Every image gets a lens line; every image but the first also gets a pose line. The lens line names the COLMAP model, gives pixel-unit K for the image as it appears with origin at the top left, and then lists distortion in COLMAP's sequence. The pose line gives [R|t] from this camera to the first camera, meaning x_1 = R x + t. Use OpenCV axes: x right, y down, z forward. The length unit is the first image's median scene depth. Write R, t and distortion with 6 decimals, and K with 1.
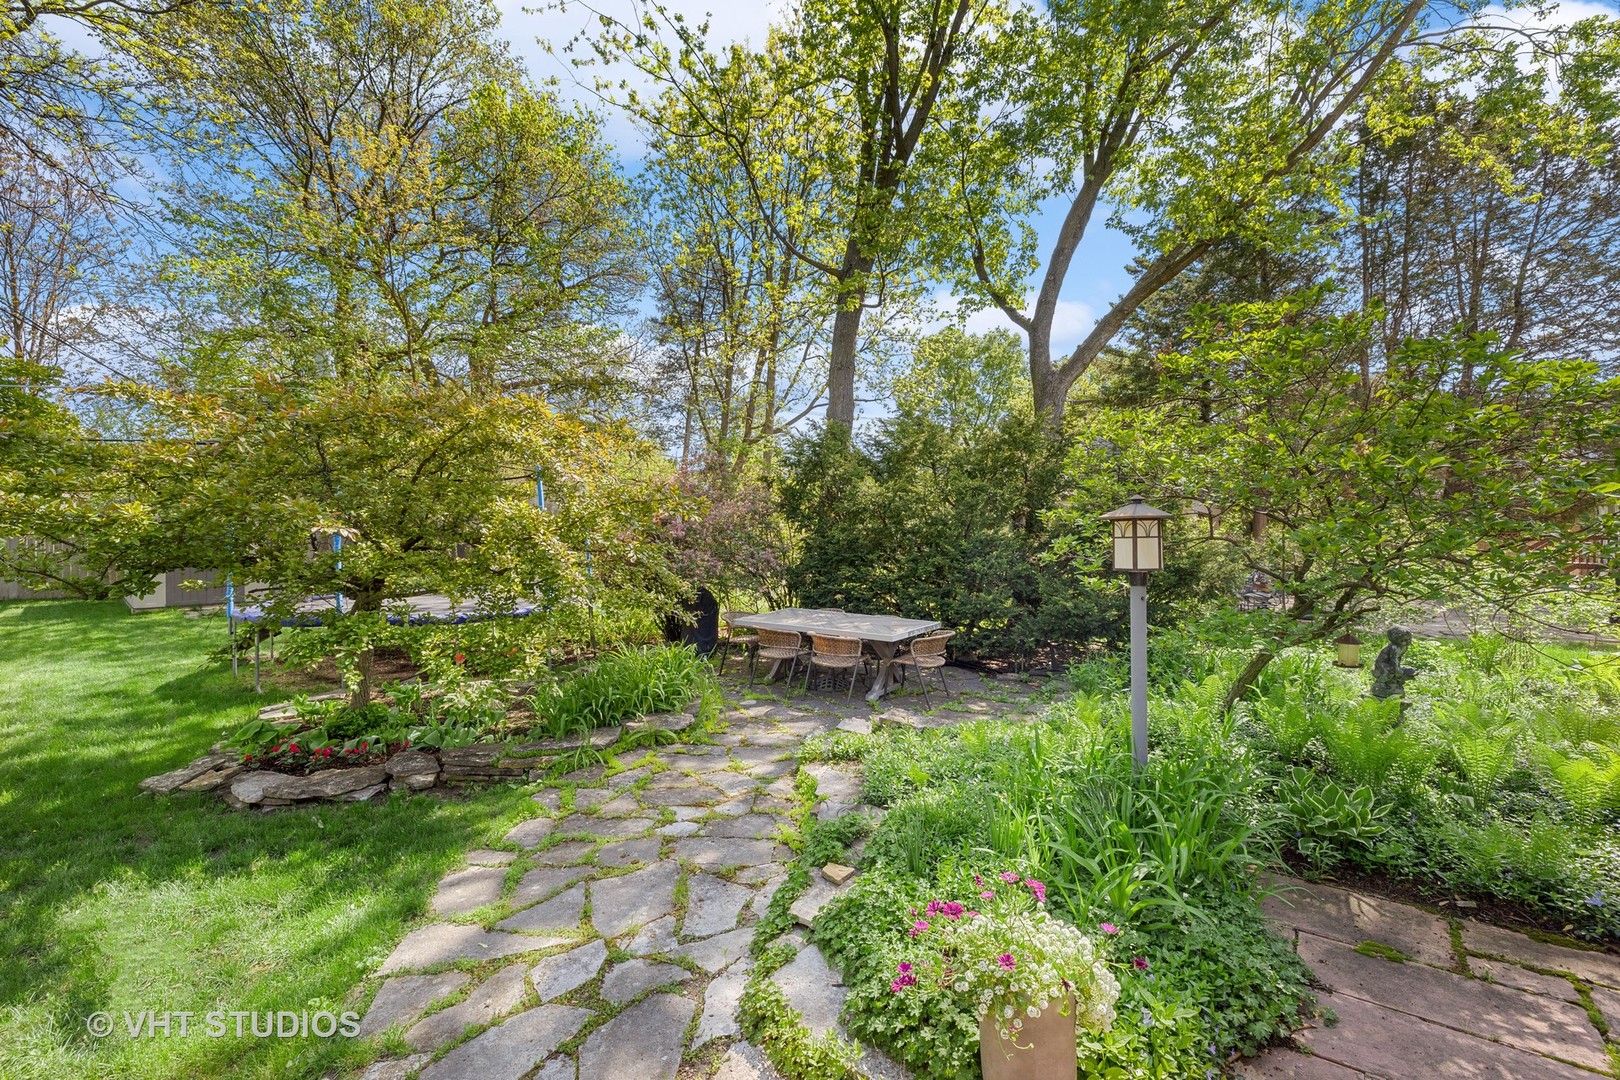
lens RADIAL K [[693.2, 0, 807.6], [0, 693.2, 539.2], [0, 0, 1]] dist [-0.000978, -0.000678]
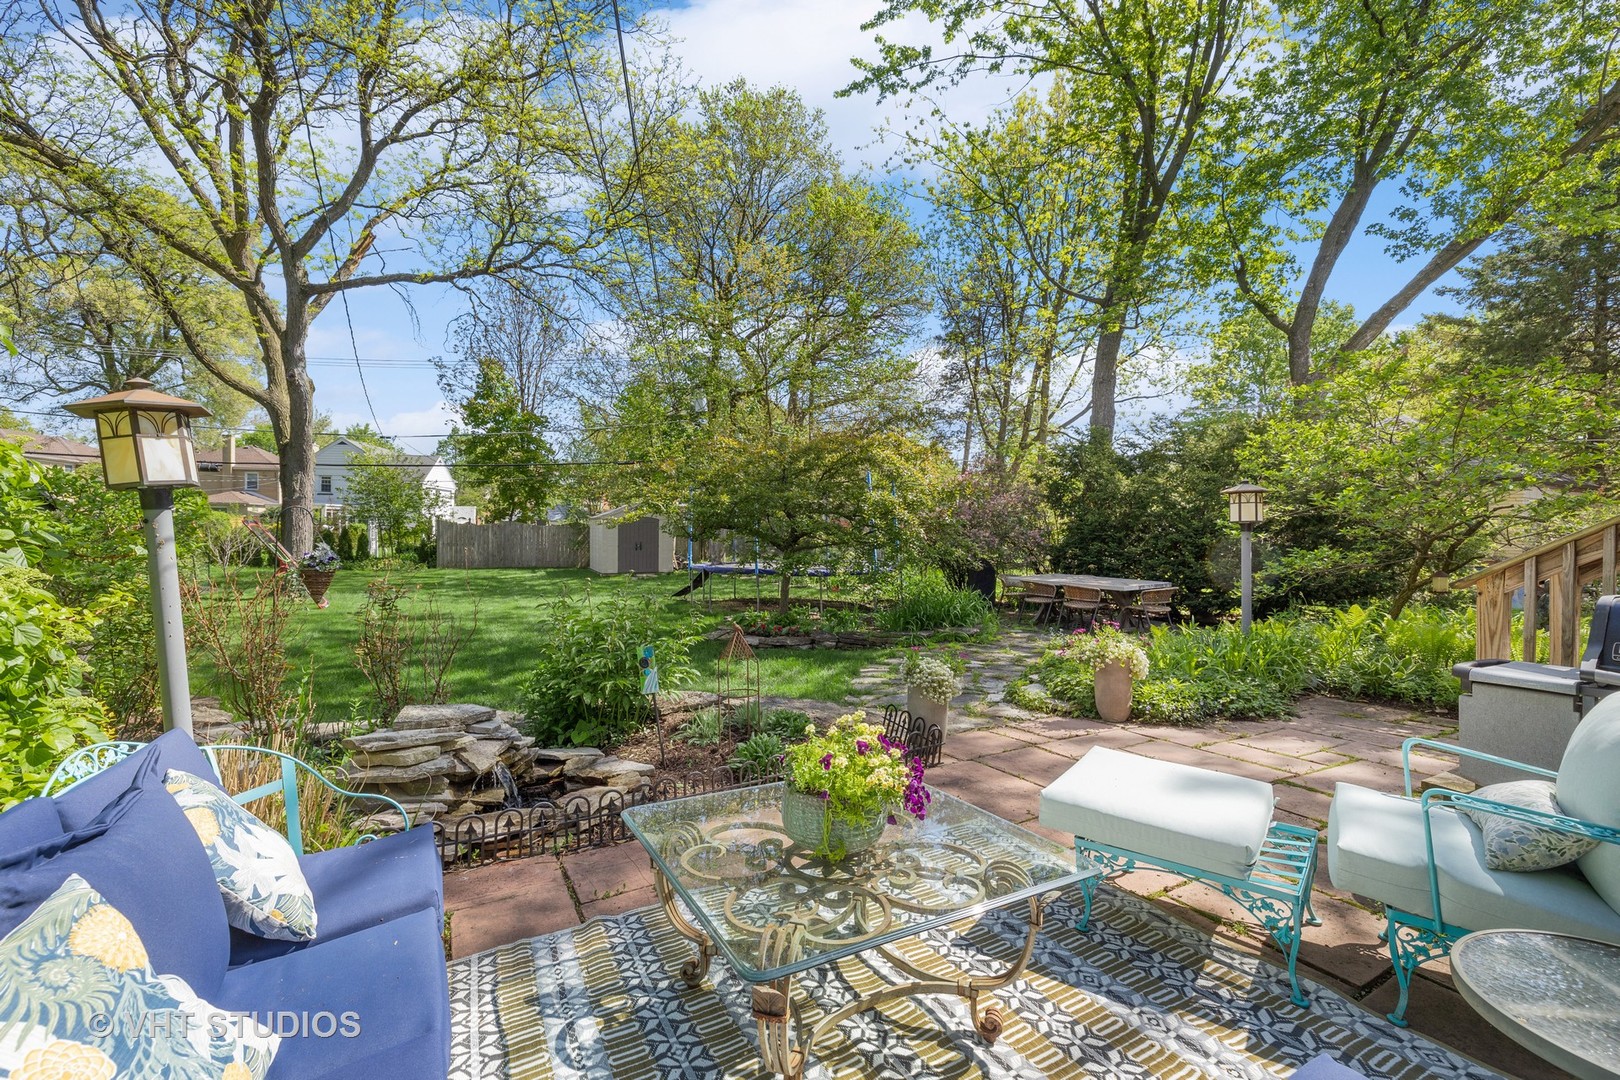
lens RADIAL K [[693.2, 0, 804.6], [0, 693.2, 538.4], [0, 0, 1]] dist [-0.000978, -0.000678]
pose [[0.921555, 0.005521, -0.388209, 0.034322], [-0.006895, 0.999974, -0.002146, 0.024424], [0.388187, 0.004655, 0.921569, -0.256345]]
